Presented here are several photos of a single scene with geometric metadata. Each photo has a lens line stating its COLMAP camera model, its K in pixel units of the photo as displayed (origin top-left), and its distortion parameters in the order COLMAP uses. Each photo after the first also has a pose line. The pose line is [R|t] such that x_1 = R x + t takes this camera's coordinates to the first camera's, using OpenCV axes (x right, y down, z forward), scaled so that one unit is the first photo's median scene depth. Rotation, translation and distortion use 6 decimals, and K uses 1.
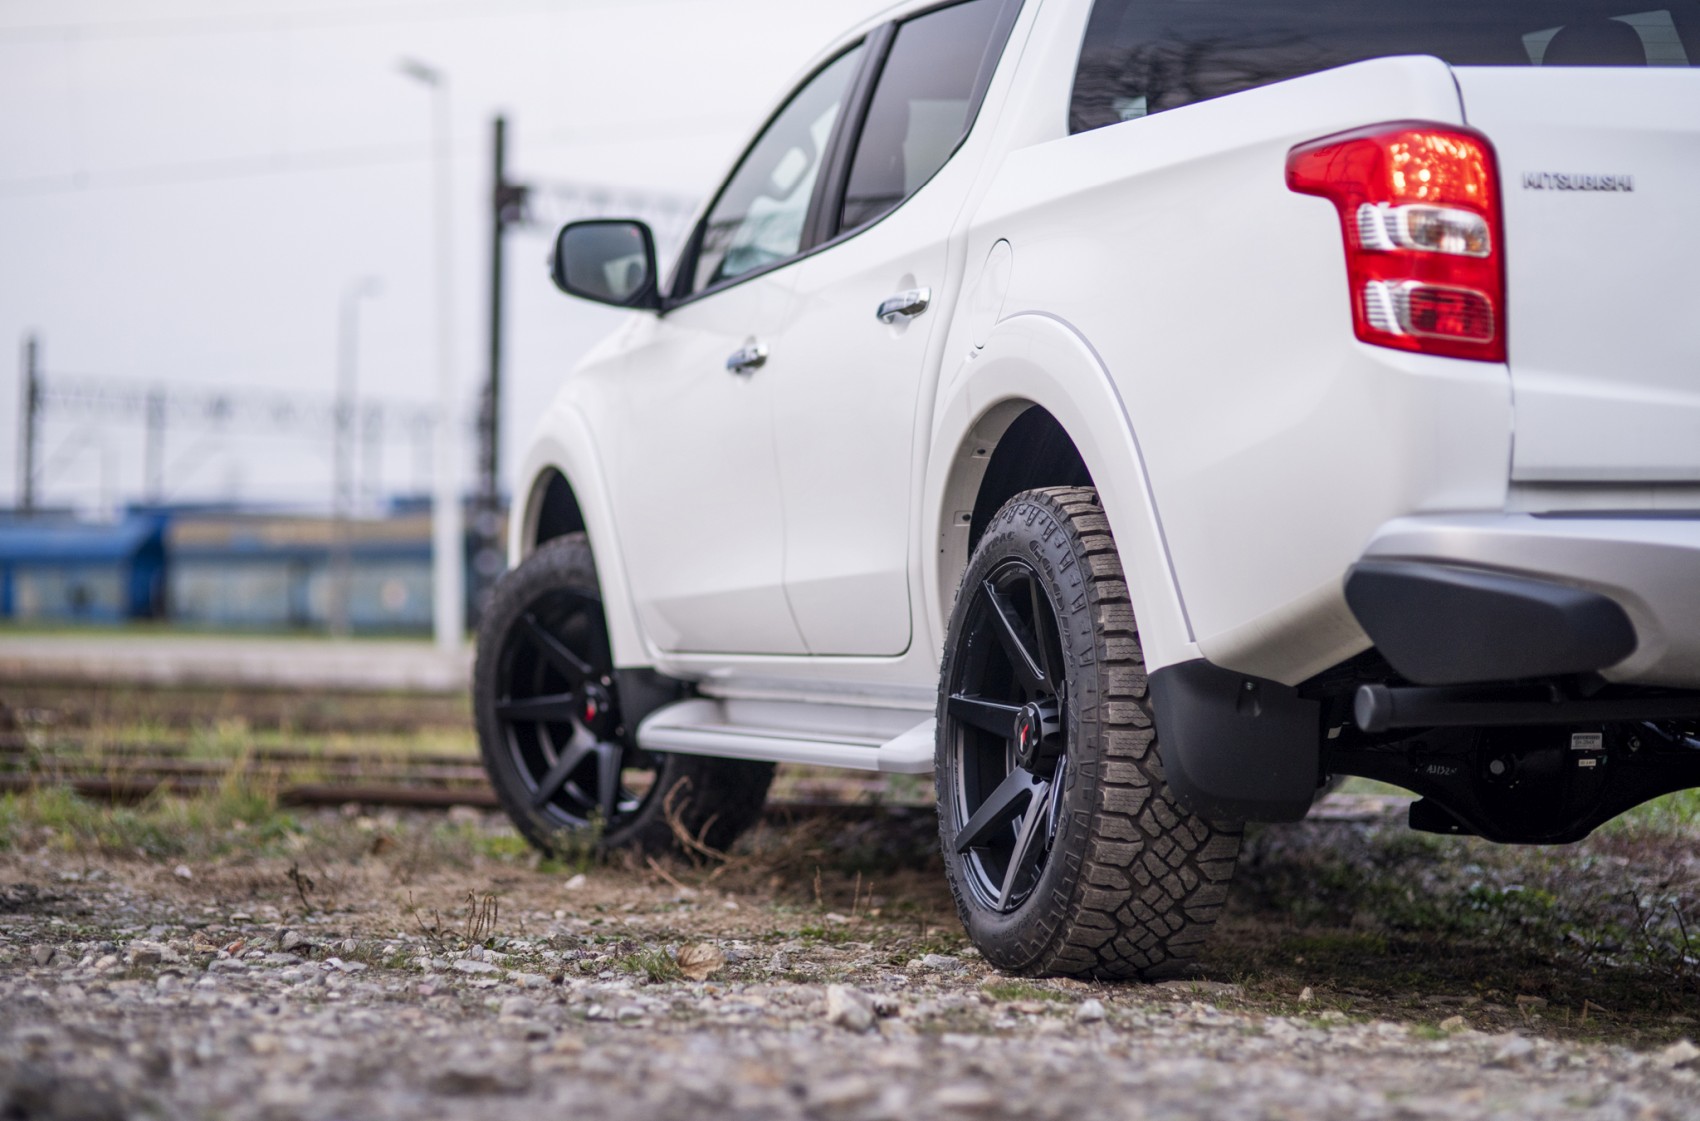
lens RADIAL K [[4009.0, 0, 840.2], [0, 4009.0, 556.7], [0, 0, 1]] dist [-0.070252, 0.000000]
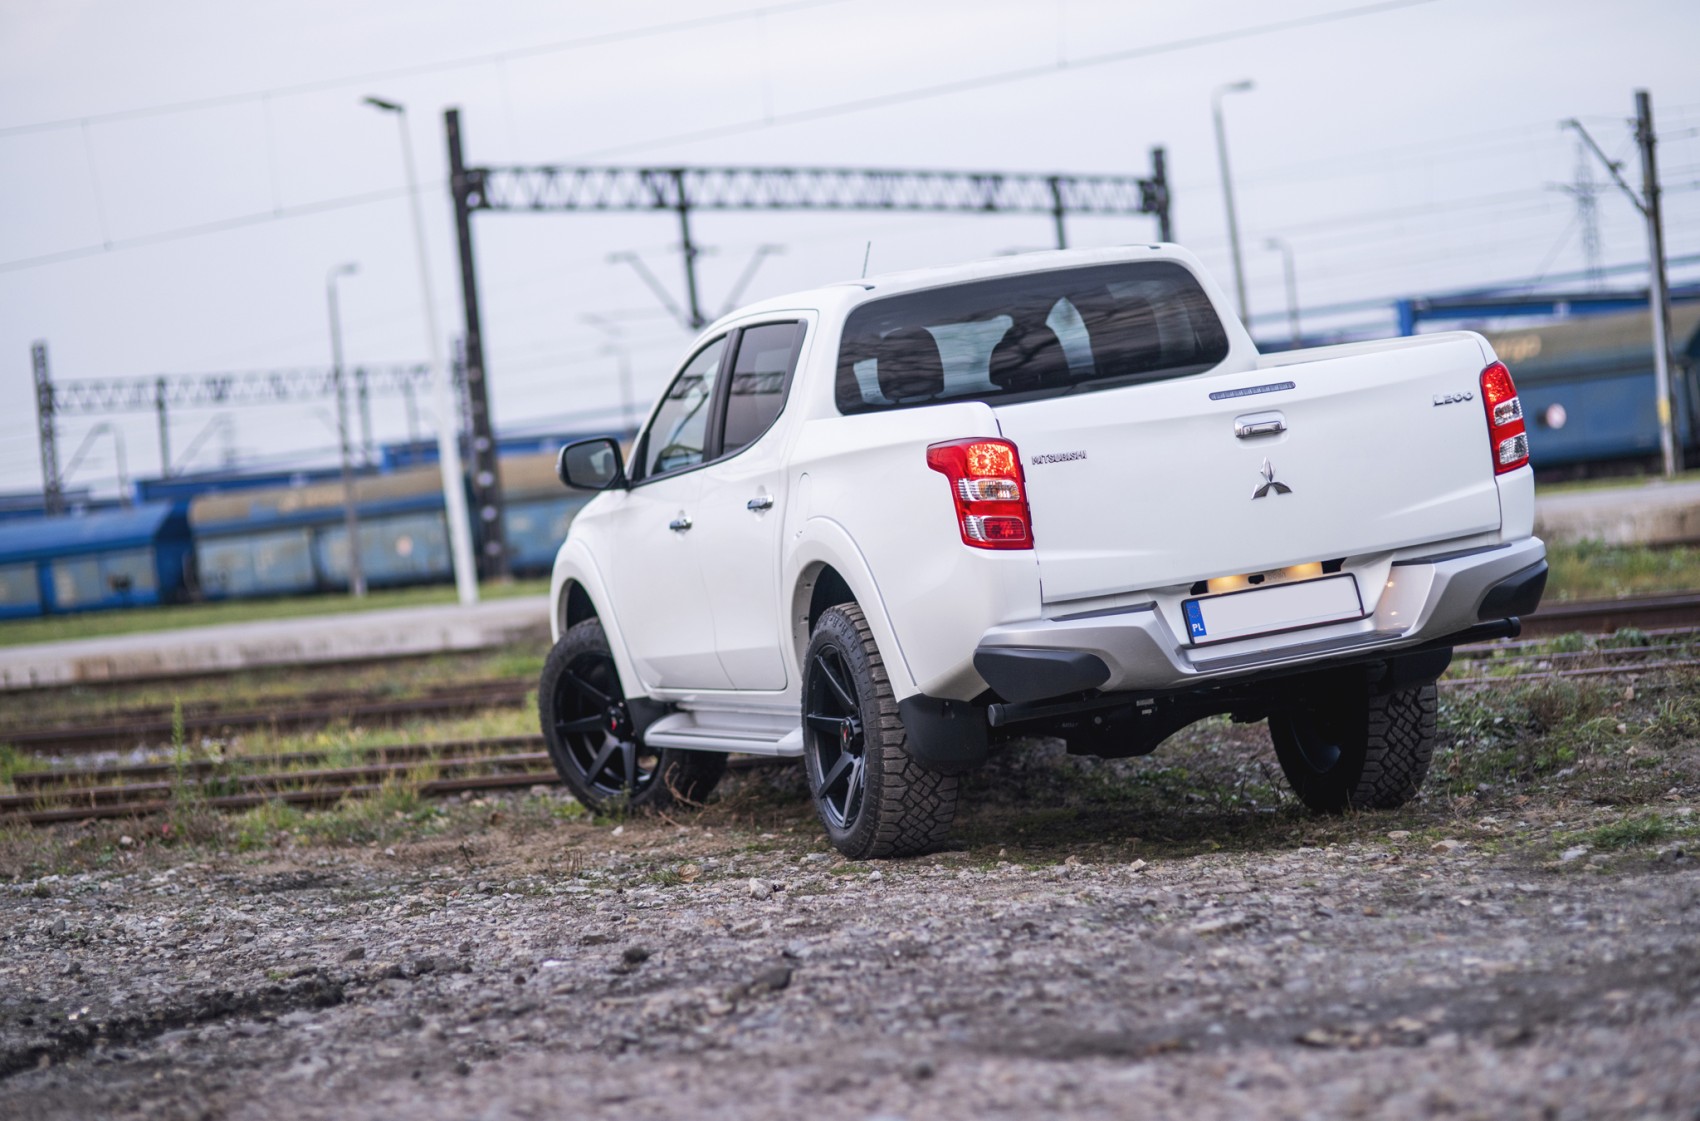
lens RADIAL K [[4009.0, 0, 859.0], [0, 4009.0, 561.7], [0, 0, 1]] dist [-0.070252, 0.000000]
pose [[0.993054, -0.117549, 0.005126, 0.045420], [0.117299, 0.992475, 0.035144, -0.090125], [-0.009219, -0.034299, 0.999369, -0.787985]]
